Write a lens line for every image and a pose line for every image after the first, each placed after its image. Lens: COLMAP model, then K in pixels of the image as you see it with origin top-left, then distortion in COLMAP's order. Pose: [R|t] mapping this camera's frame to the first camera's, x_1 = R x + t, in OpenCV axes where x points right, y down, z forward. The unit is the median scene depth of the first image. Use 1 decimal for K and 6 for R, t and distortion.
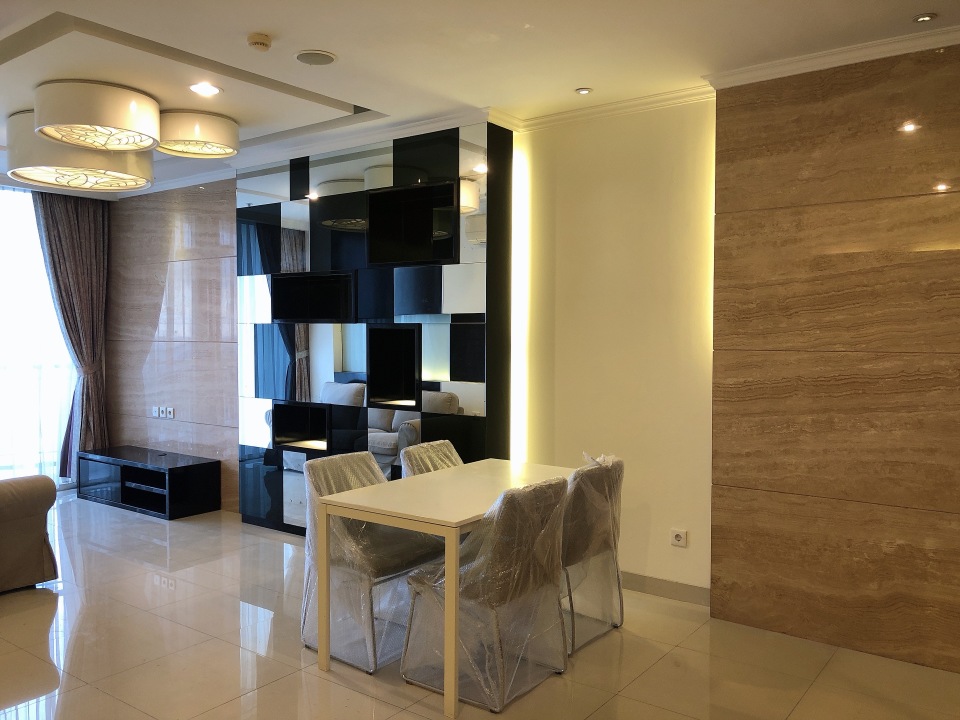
lens RADIAL K [[794.5, 0, 484.2], [0, 794.5, 360.0], [0, 0, 1]] dist [0.065231, -0.077416]
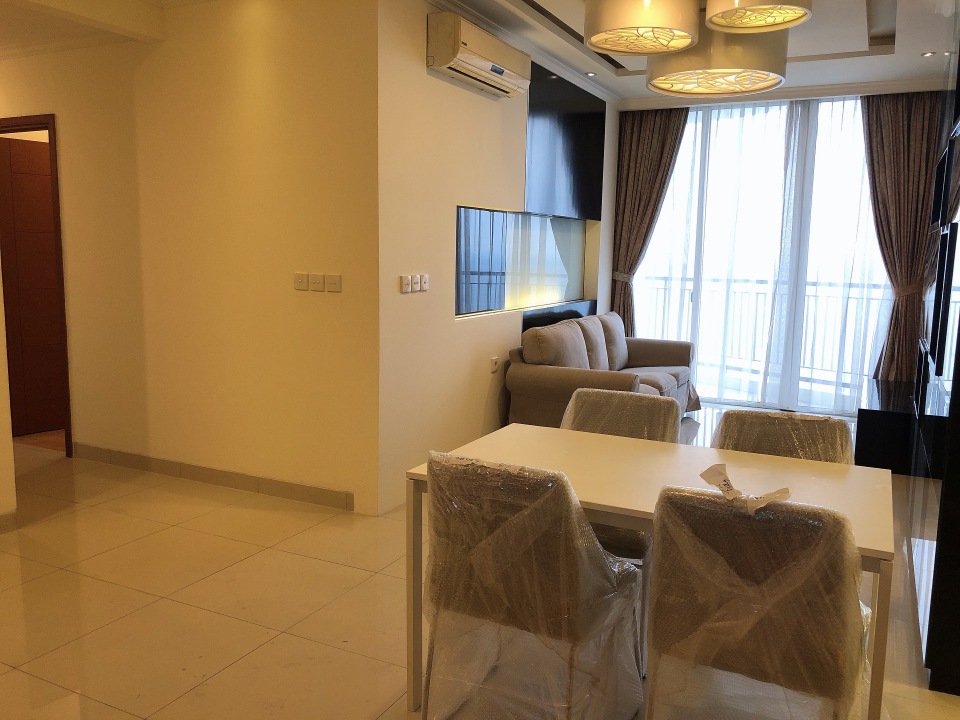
lens RADIAL K [[794.5, 0, 484.2], [0, 794.5, 360.0], [0, 0, 1]] dist [0.065231, -0.077416]
pose [[0.188115, 0.143458, -0.971613, 0.437571], [-0.055032, 0.989260, 0.135409, -0.011068], [0.980604, 0.027997, 0.193990, 0.548140]]
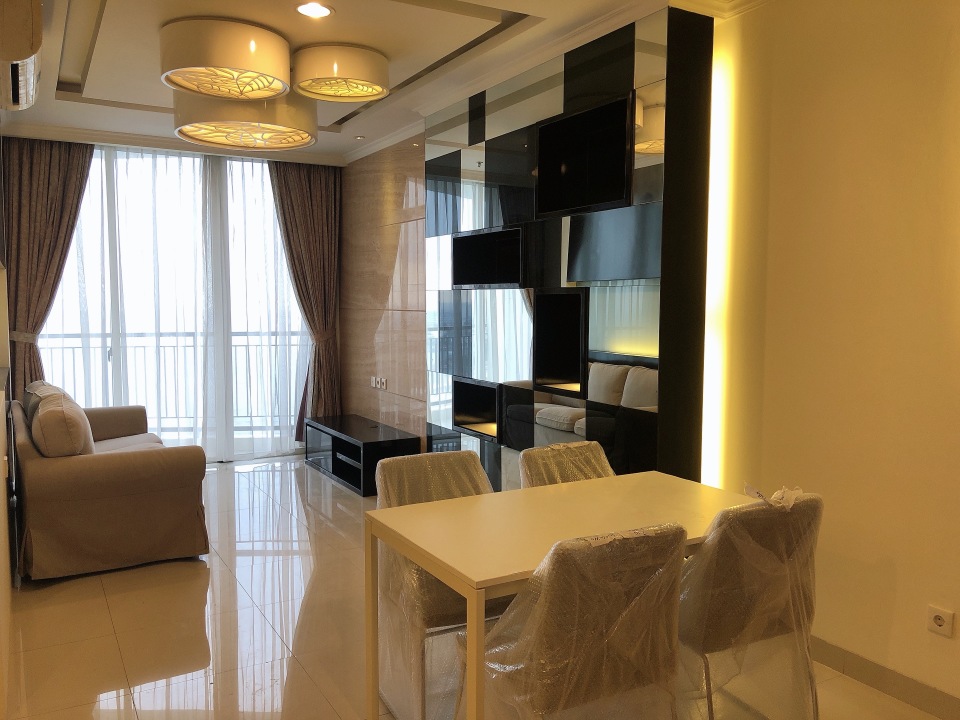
lens RADIAL K [[794.5, 0, 484.2], [0, 794.5, 360.0], [0, 0, 1]] dist [0.065231, -0.077416]
pose [[0.919219, 0.032399, -0.392410, 0.133626], [-0.018277, 0.999046, 0.039671, -0.004106], [0.393321, -0.029294, 0.918934, 0.235072]]
